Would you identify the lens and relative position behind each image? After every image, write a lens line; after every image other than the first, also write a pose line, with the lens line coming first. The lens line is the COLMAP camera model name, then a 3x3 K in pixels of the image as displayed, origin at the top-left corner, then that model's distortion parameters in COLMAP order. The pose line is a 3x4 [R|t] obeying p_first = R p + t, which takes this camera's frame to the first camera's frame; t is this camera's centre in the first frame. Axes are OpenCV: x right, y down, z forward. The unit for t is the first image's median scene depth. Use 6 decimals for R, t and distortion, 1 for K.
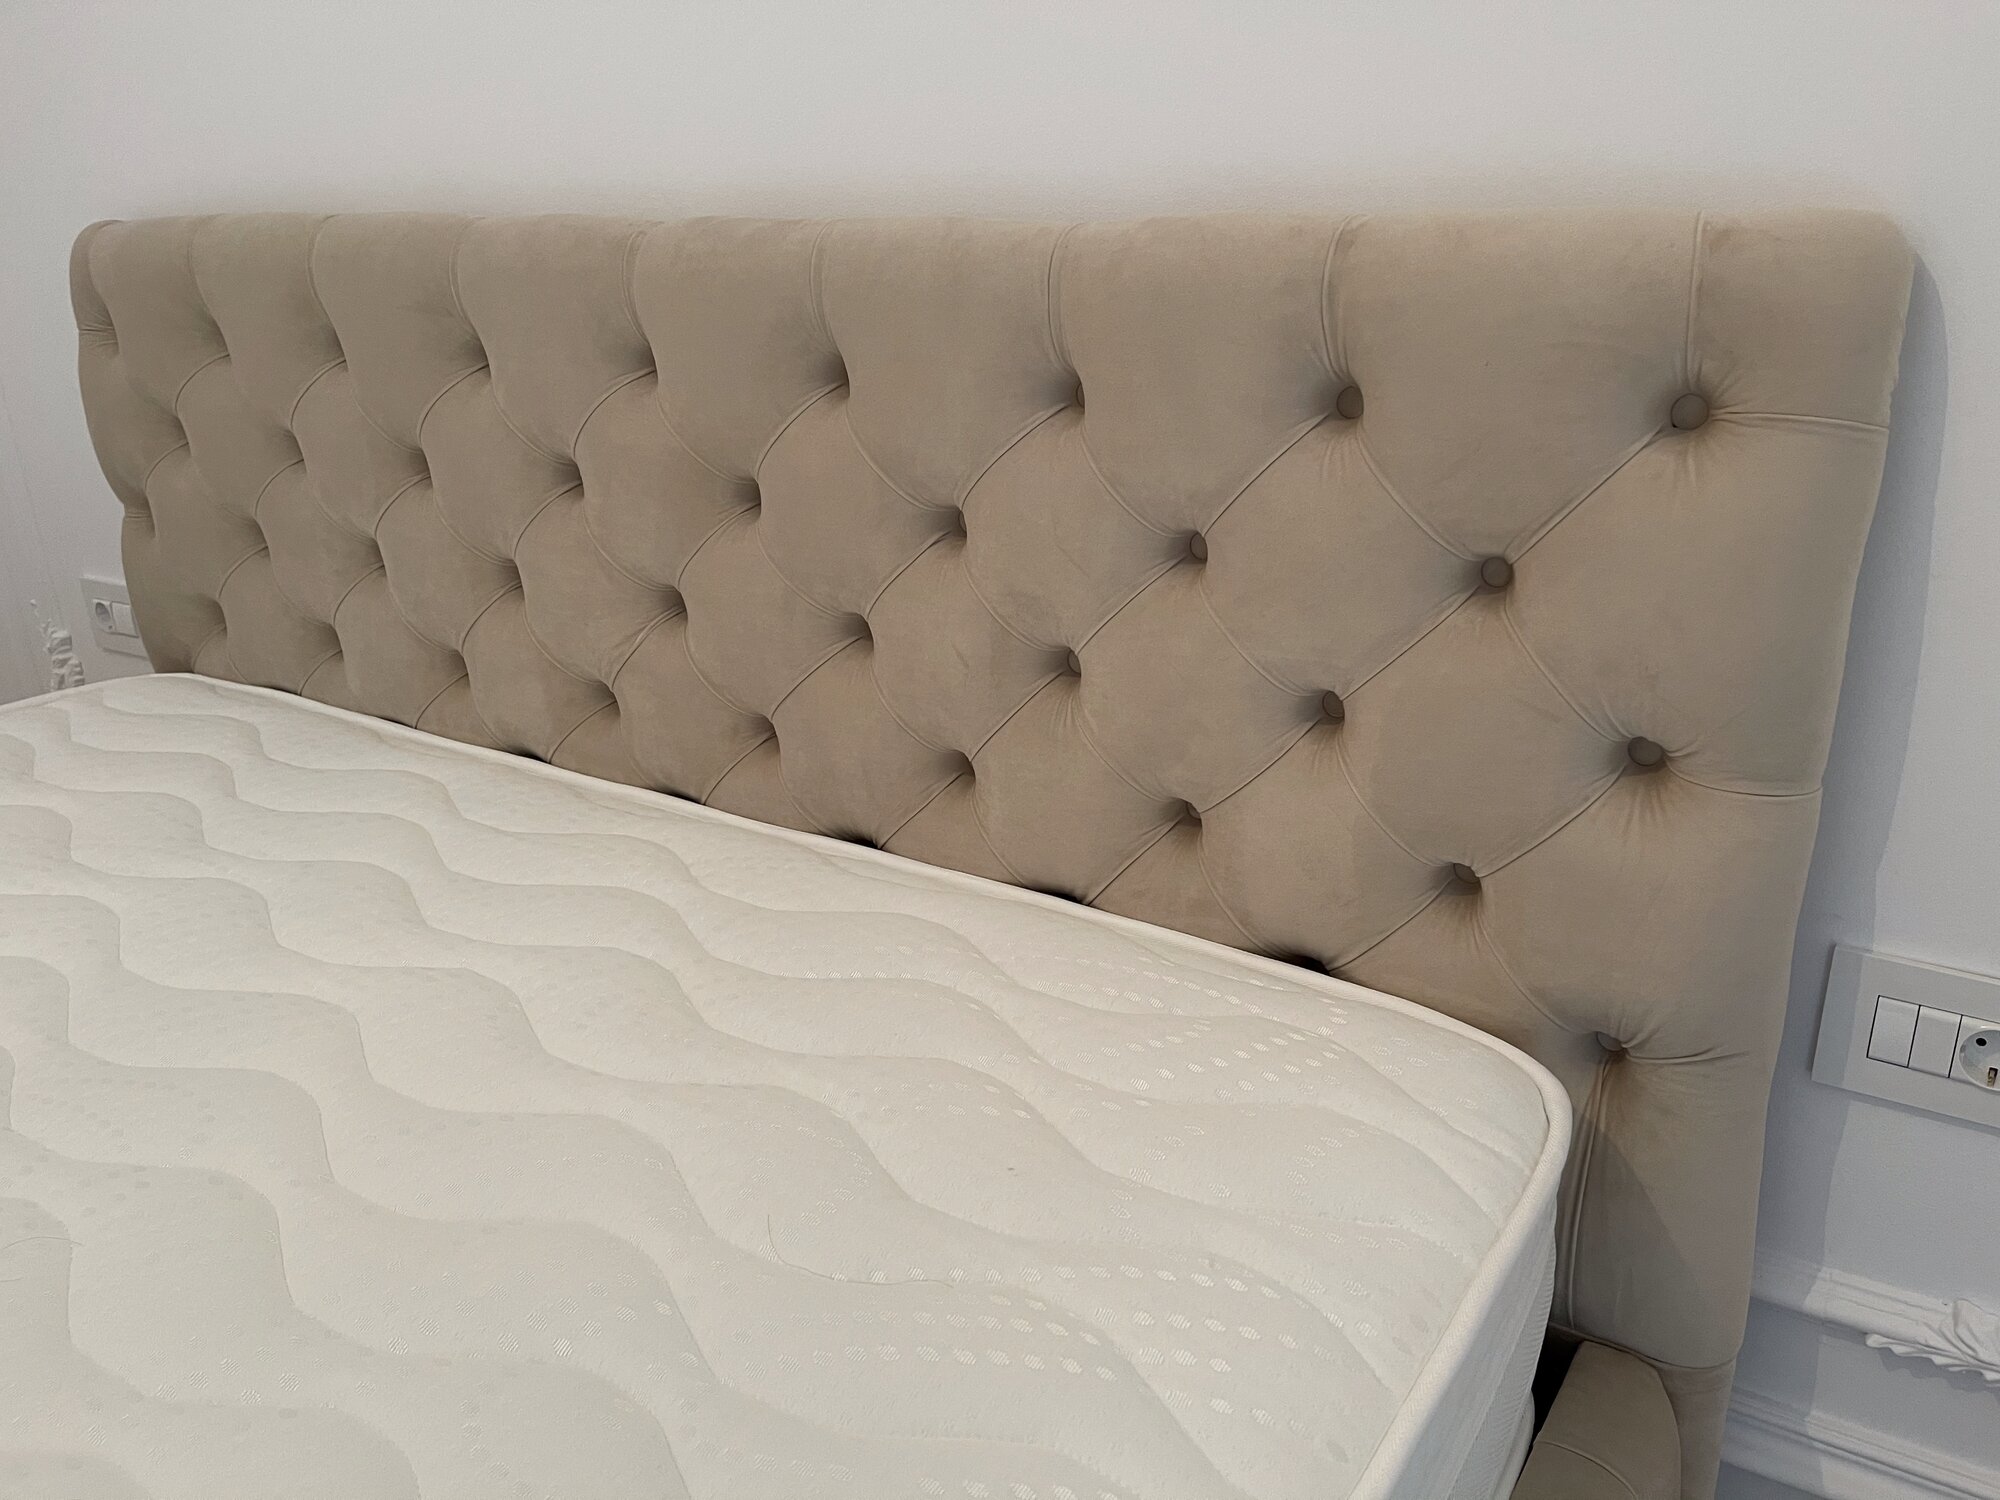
lens RADIAL K [[1509.7, 0, 999.5], [0, 1509.7, 747.1], [0, 0, 1]] dist [0.081019, -0.094418]
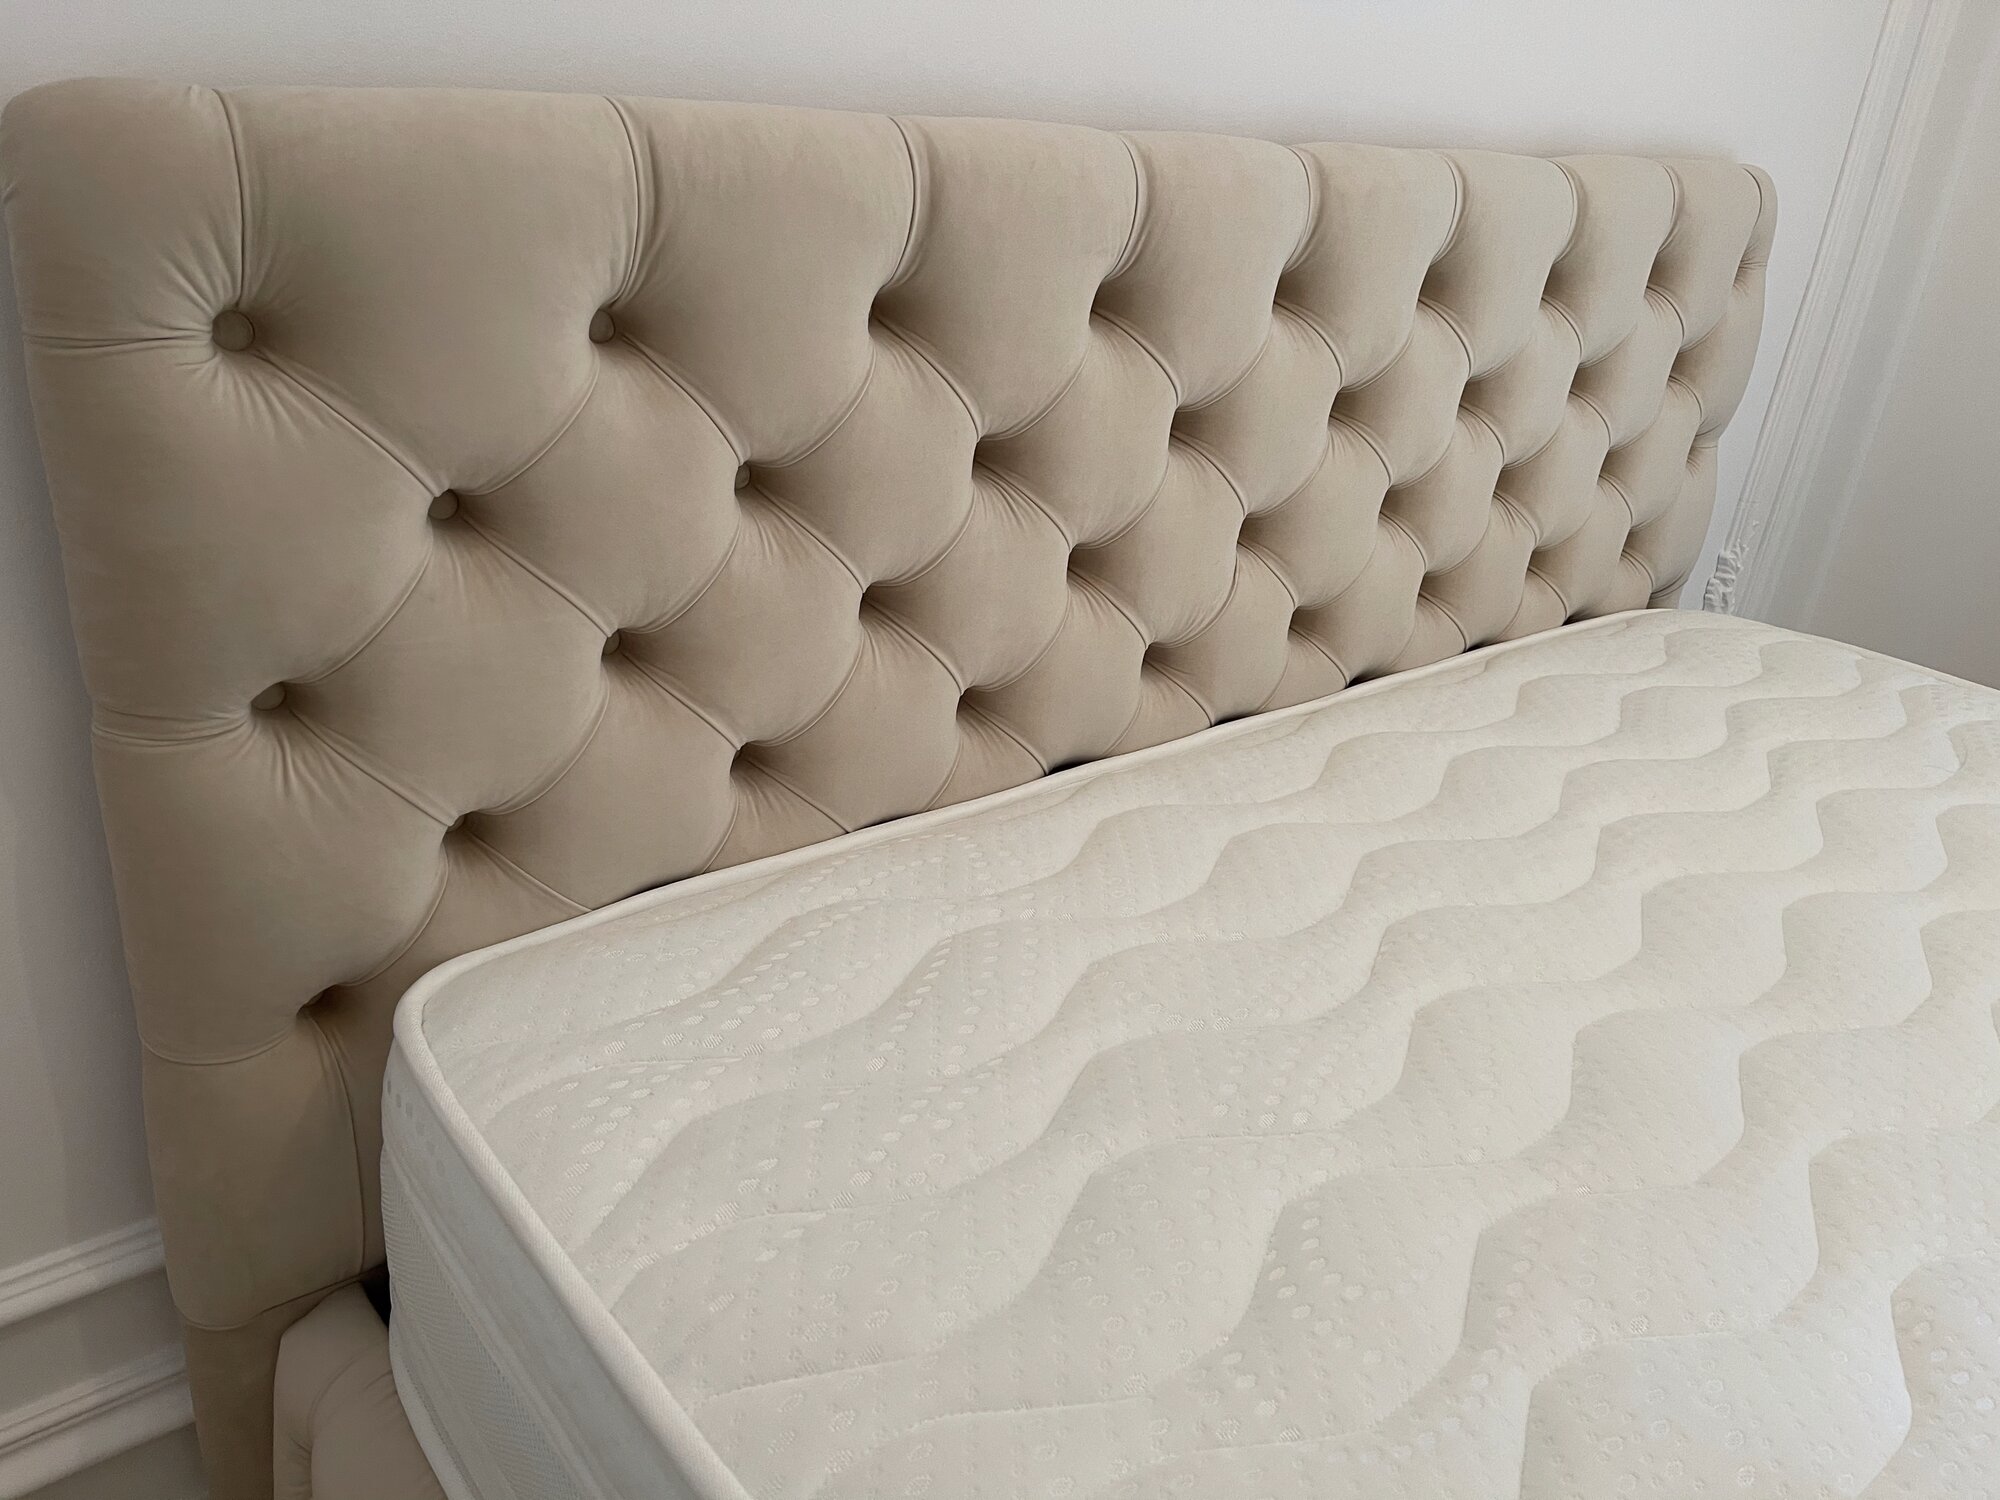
lens RADIAL K [[1509.7, 0, 999.5], [0, 1509.7, 747.1], [0, 0, 1]] dist [0.081019, -0.094418]
pose [[0.274675, -0.322721, 0.905762, -1.072542], [0.282263, 0.927554, 0.244889, -0.216070], [-0.919174, 0.188398, 0.345868, 0.780931]]
